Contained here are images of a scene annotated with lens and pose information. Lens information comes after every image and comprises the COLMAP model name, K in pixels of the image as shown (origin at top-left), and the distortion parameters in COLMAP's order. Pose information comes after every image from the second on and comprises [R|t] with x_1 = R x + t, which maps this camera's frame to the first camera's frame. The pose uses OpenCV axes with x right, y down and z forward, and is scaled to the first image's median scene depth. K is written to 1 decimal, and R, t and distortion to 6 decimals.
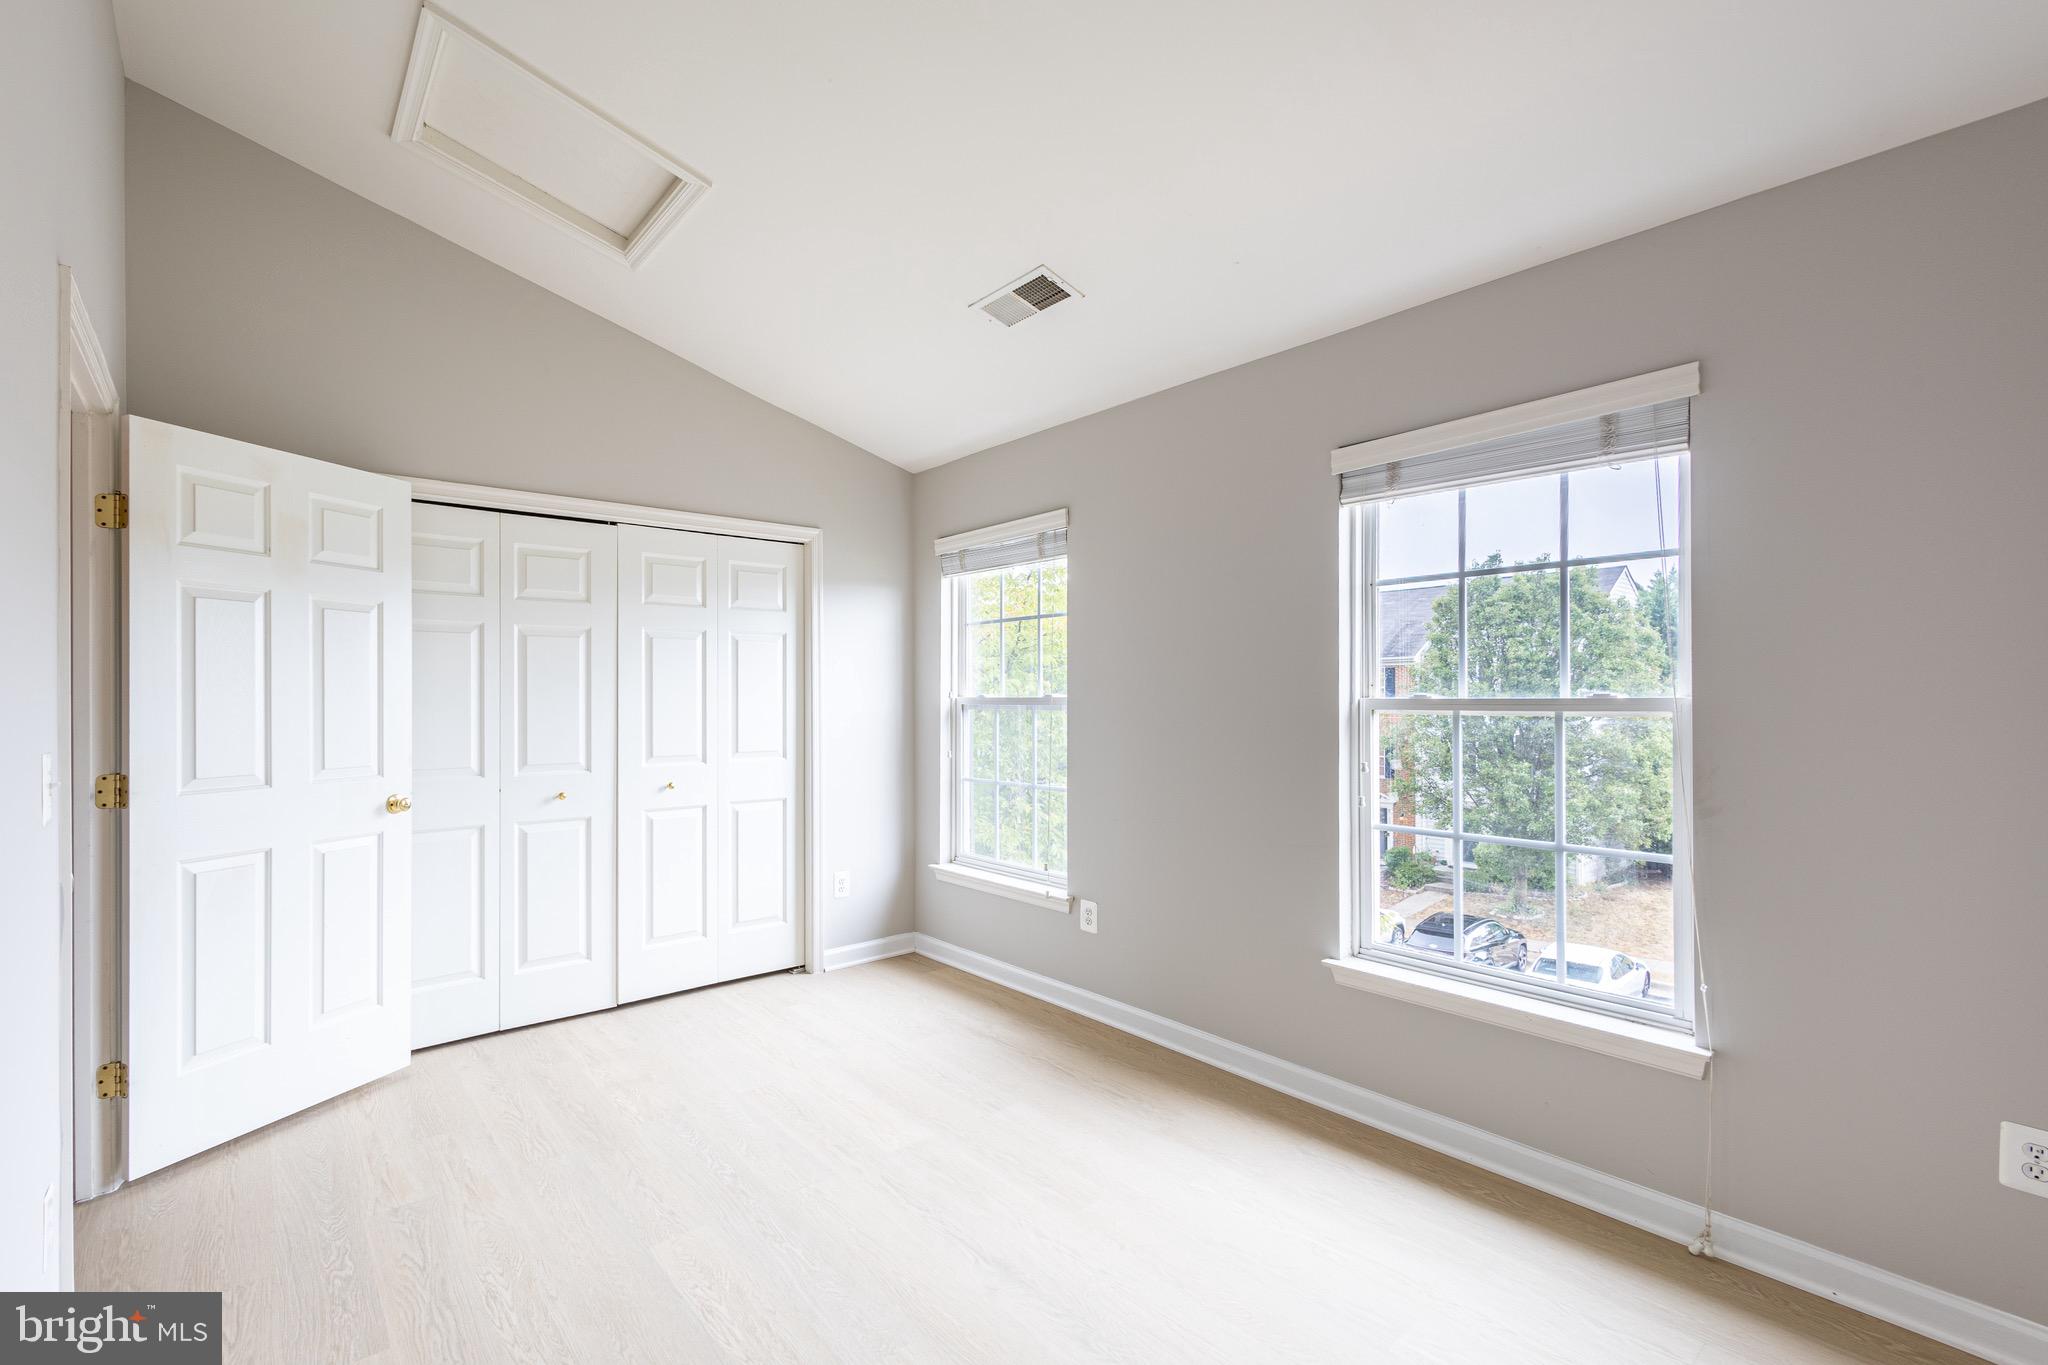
lens RADIAL K [[882.2, 0, 914.6], [0, 882.2, 687.1], [0, 0, 1]] dist [0.005441, -0.001546]
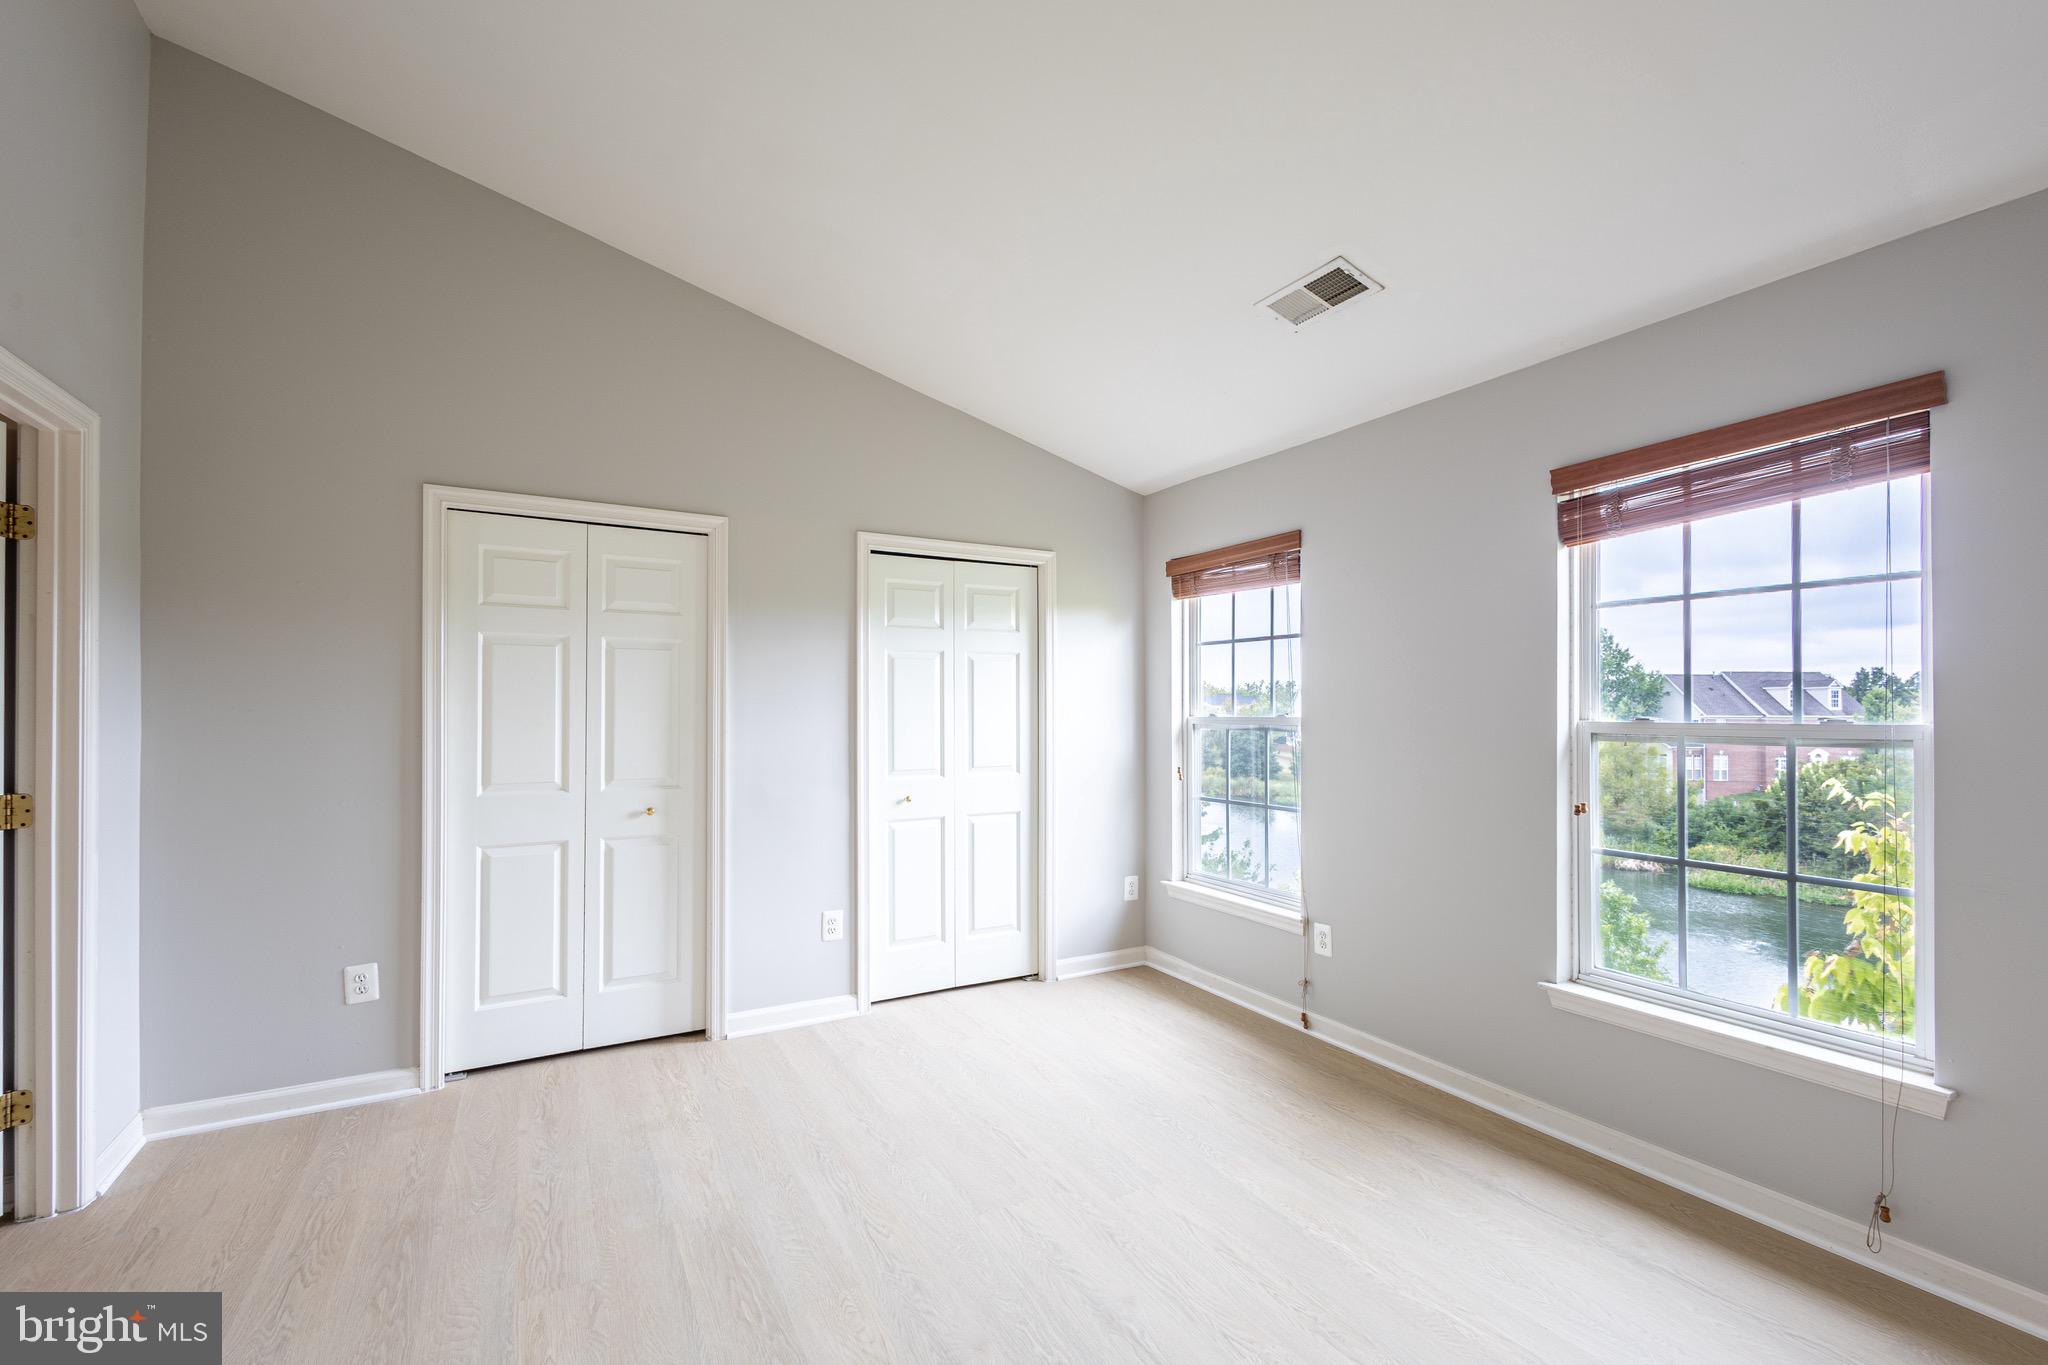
lens RADIAL K [[882.2, 0, 1011.1], [0, 882.2, 707.8], [0, 0, 1]] dist [0.005441, -0.001546]
pose [[0.987201, 0.001919, -0.159470, 0.010335], [-0.001073, 0.999985, 0.005391, -0.002544], [0.159478, -0.005150, 0.987188, -0.028037]]
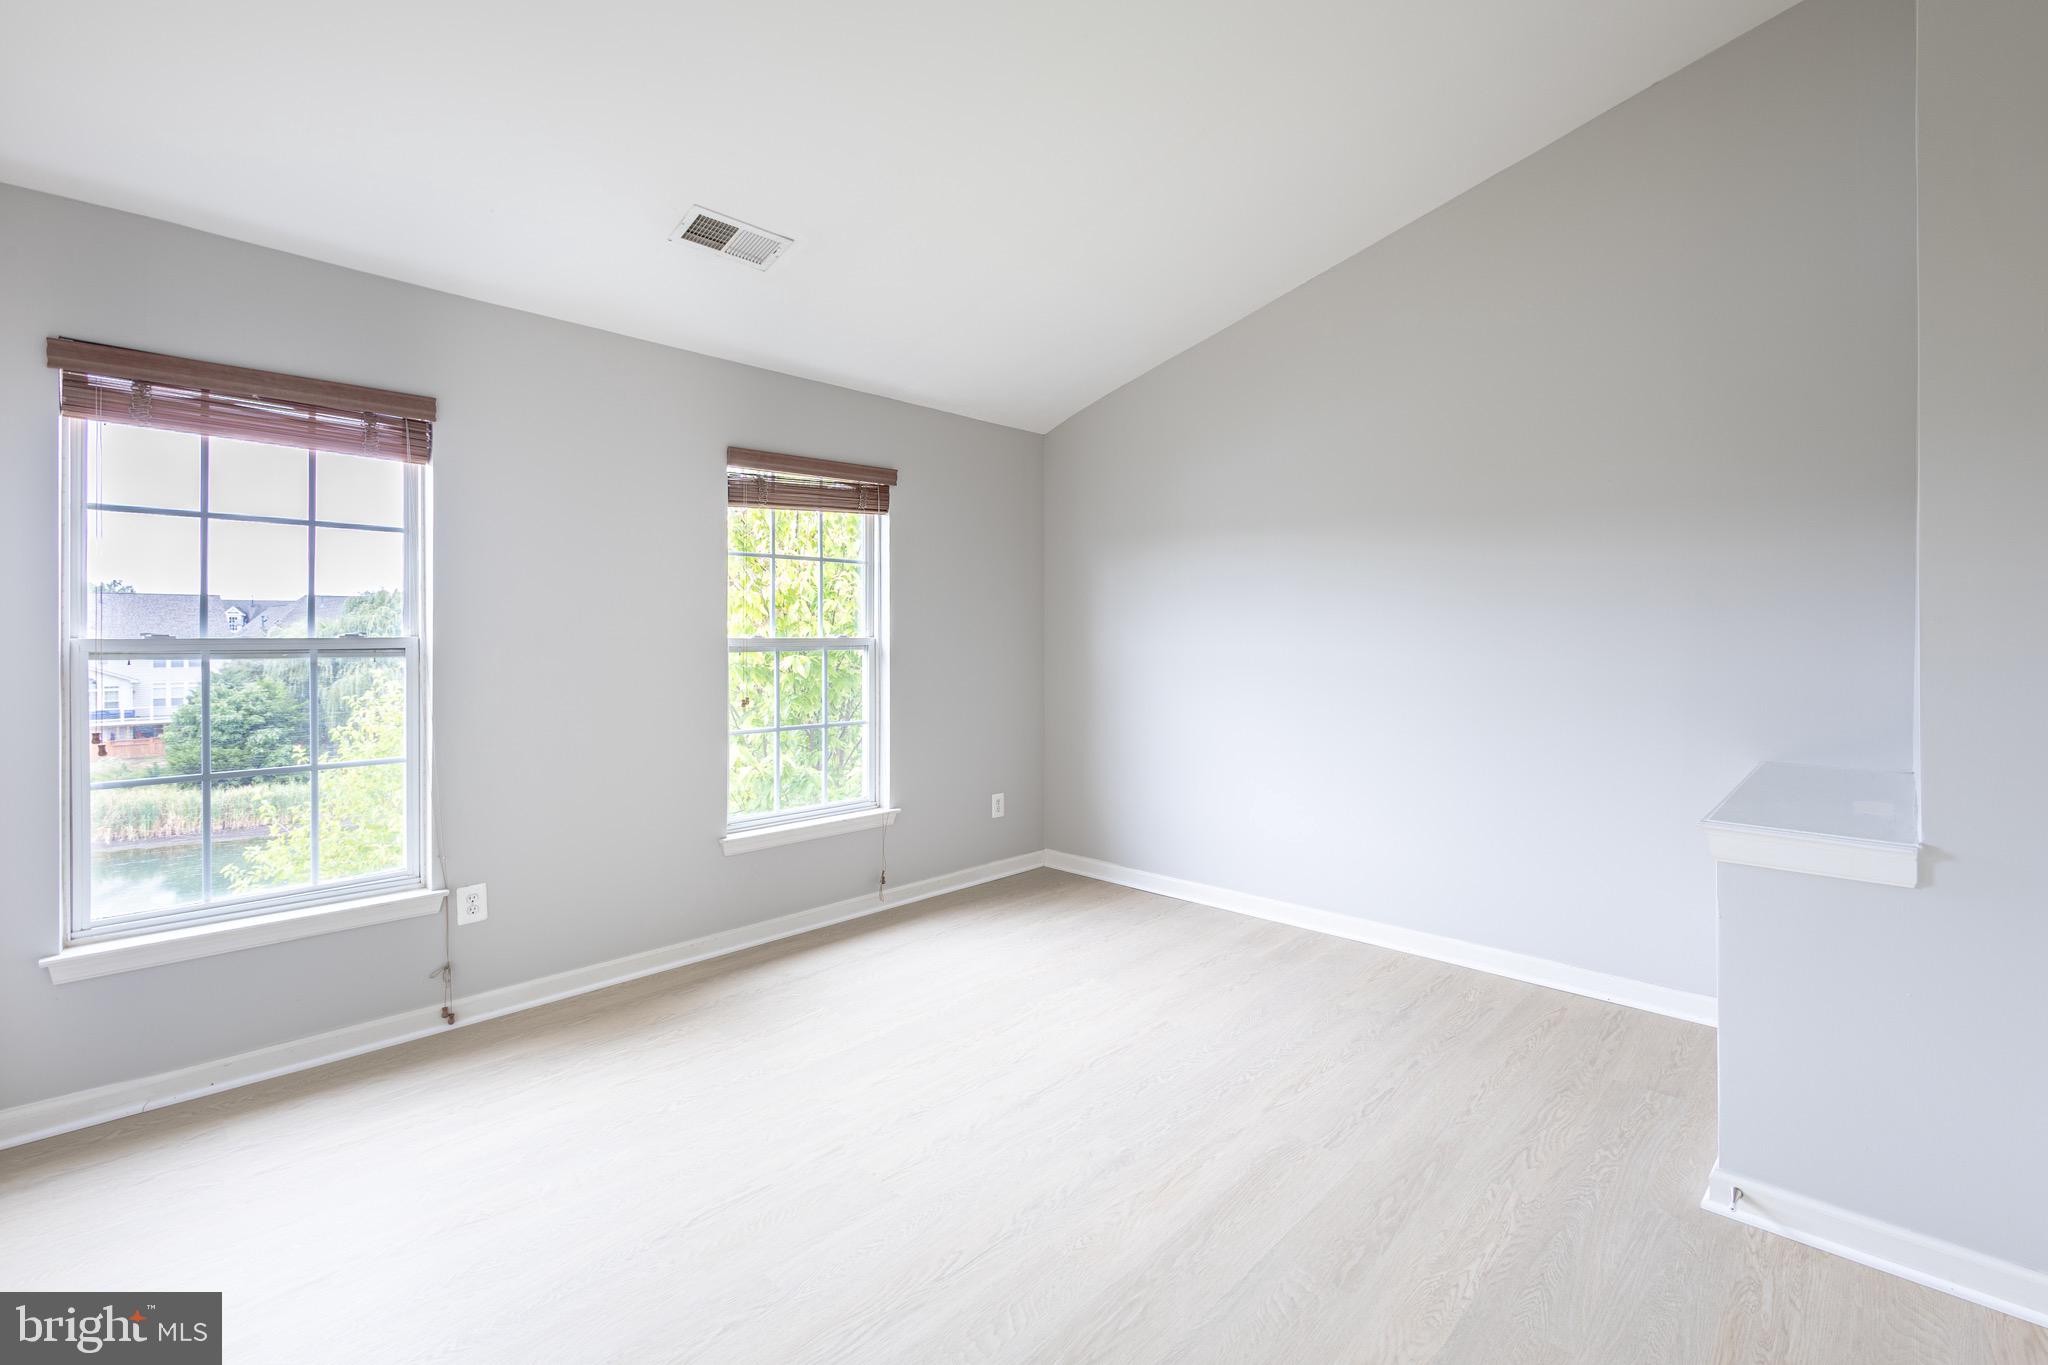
lens RADIAL K [[882.2, 0, 1050.4], [0, 882.2, 630.6], [0, 0, 1]] dist [0.005441, -0.001546]
pose [[-0.143285, 0.013348, 0.989591, -0.685414], [-0.005627, 0.999882, -0.014301, 0.015124], [-0.989666, -0.007618, -0.143193, 0.578431]]
